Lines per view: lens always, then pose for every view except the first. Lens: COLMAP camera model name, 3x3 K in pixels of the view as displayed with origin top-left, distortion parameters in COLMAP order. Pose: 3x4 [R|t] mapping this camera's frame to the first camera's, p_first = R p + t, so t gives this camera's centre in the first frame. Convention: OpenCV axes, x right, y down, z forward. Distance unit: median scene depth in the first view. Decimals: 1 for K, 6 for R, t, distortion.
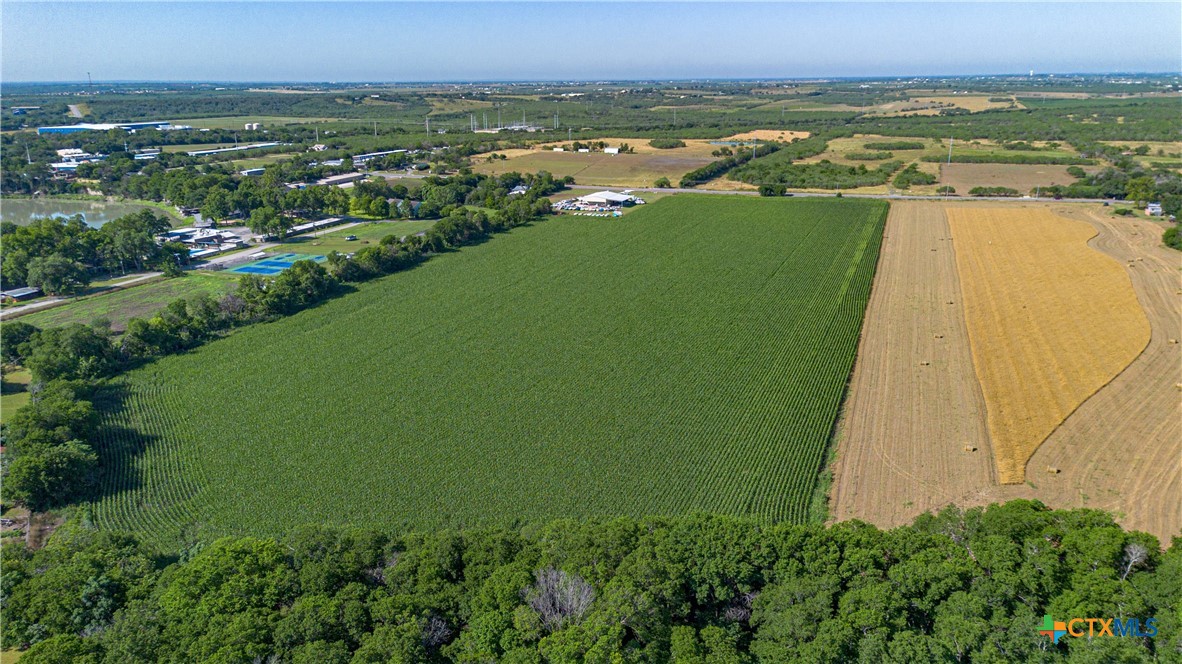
lens RADIAL K [[831.3, 0, 589.4], [0, 831.3, 331.0], [0, 0, 1]] dist [0.066403, -0.070502]
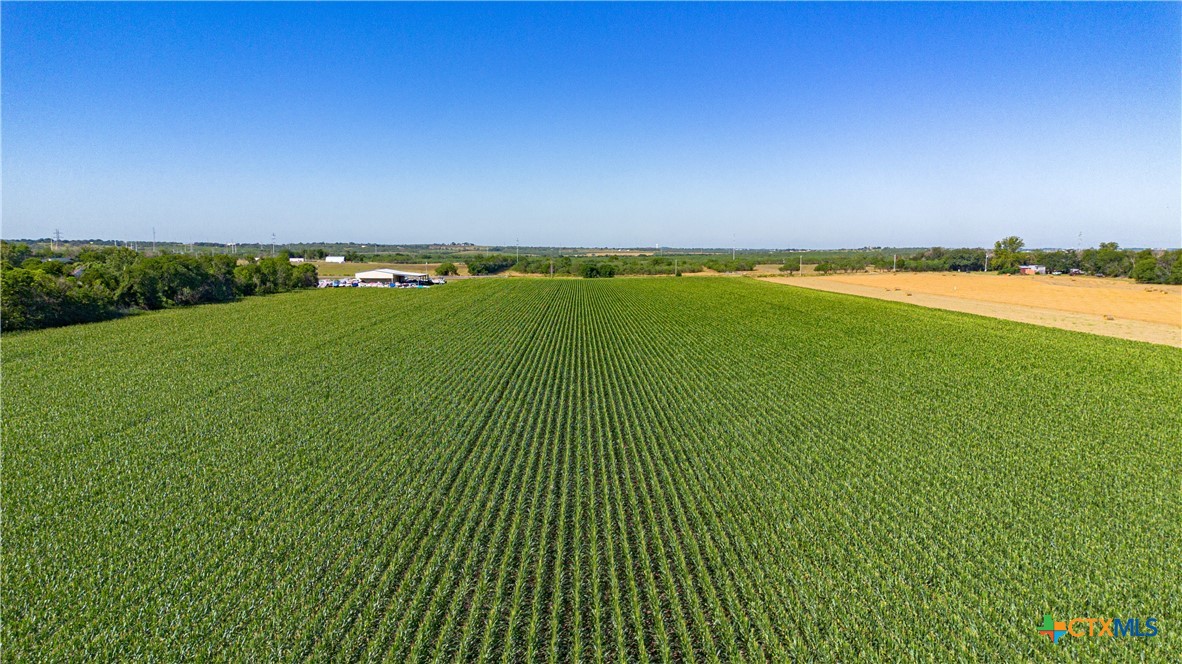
lens RADIAL K [[831.3, 0, 592.8], [0, 831.3, 330.6], [0, 0, 1]] dist [0.066403, -0.070502]
pose [[0.919677, -0.025126, 0.391871, -0.087509], [0.102517, 0.978704, -0.177844, 0.023755], [-0.379058, 0.203733, 0.902667, 0.282026]]
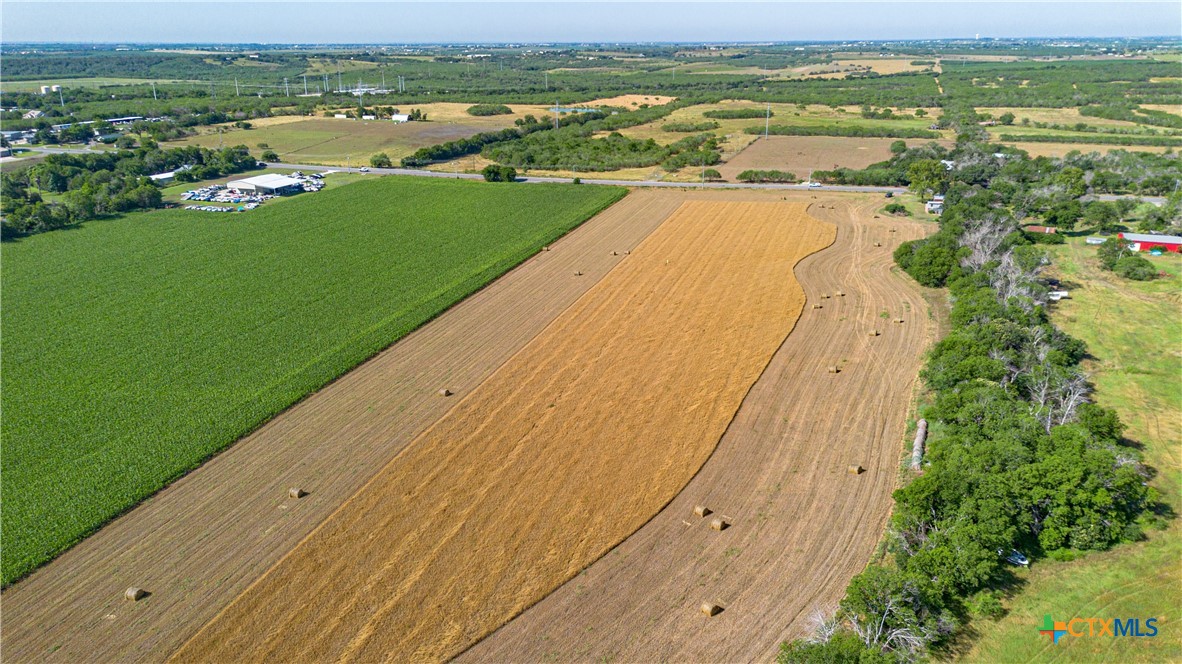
lens RADIAL K [[831.3, 0, 592.1], [0, 831.3, 340.0], [0, 0, 1]] dist [0.066403, -0.070502]
pose [[0.998827, -0.013163, 0.046594, 0.246805], [0.010862, 0.998726, 0.049288, -0.048160], [-0.047183, -0.048724, 0.997697, 0.205182]]
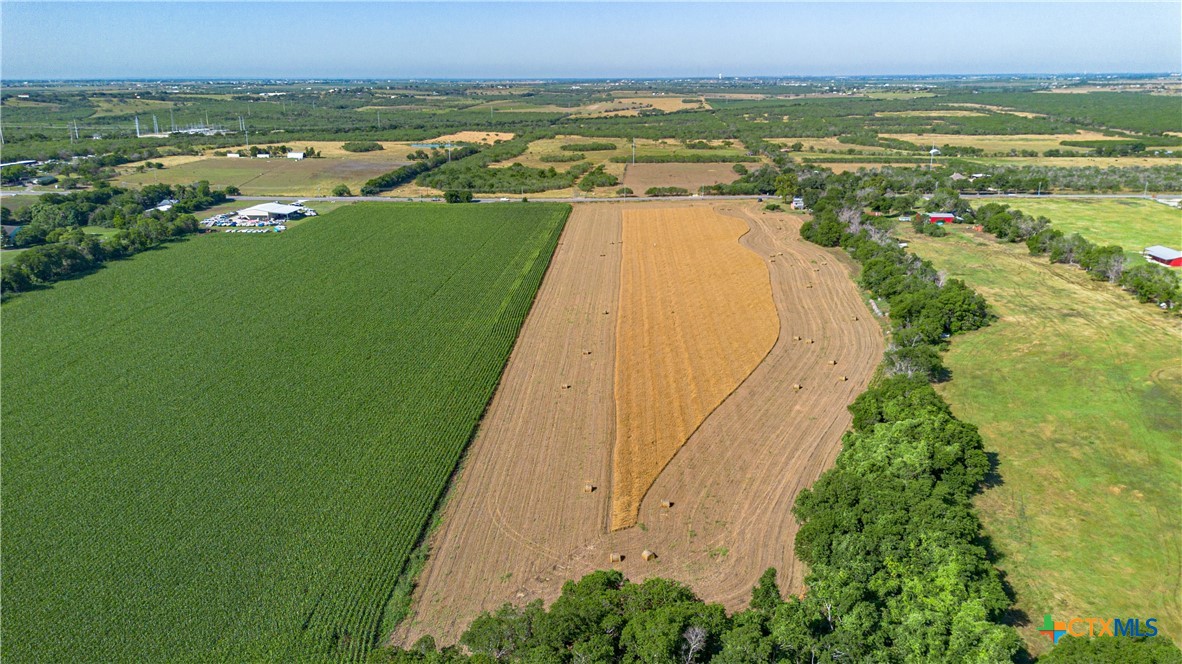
lens RADIAL K [[831.3, 0, 589.5], [0, 831.3, 338.7], [0, 0, 1]] dist [0.066403, -0.070502]
pose [[0.951128, -0.088383, 0.295880, 0.060387], [0.085890, 0.996074, 0.021438, -0.012678], [-0.296613, 0.005023, 0.954985, 0.040792]]
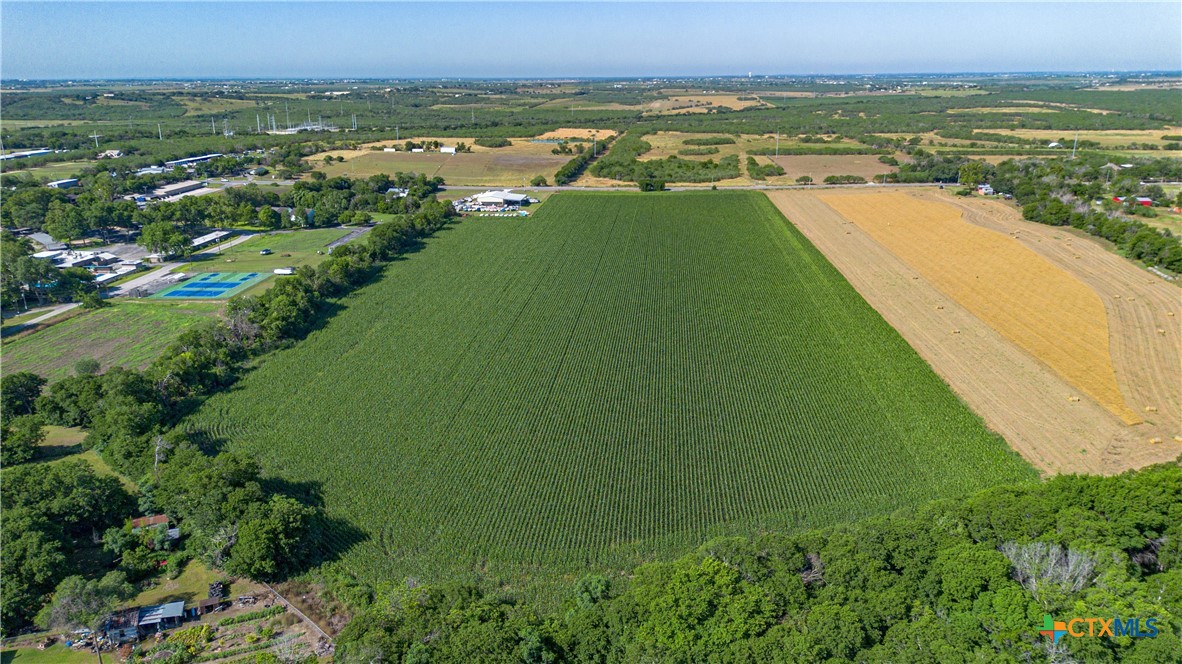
lens RADIAL K [[831.3, 0, 587.8], [0, 831.3, 331.9], [0, 0, 1]] dist [0.066403, -0.070502]
pose [[0.957291, -0.082417, 0.277131, -0.148189], [0.081817, 0.996553, 0.013746, -0.006349], [-0.277309, 0.009516, 0.960734, 0.024430]]
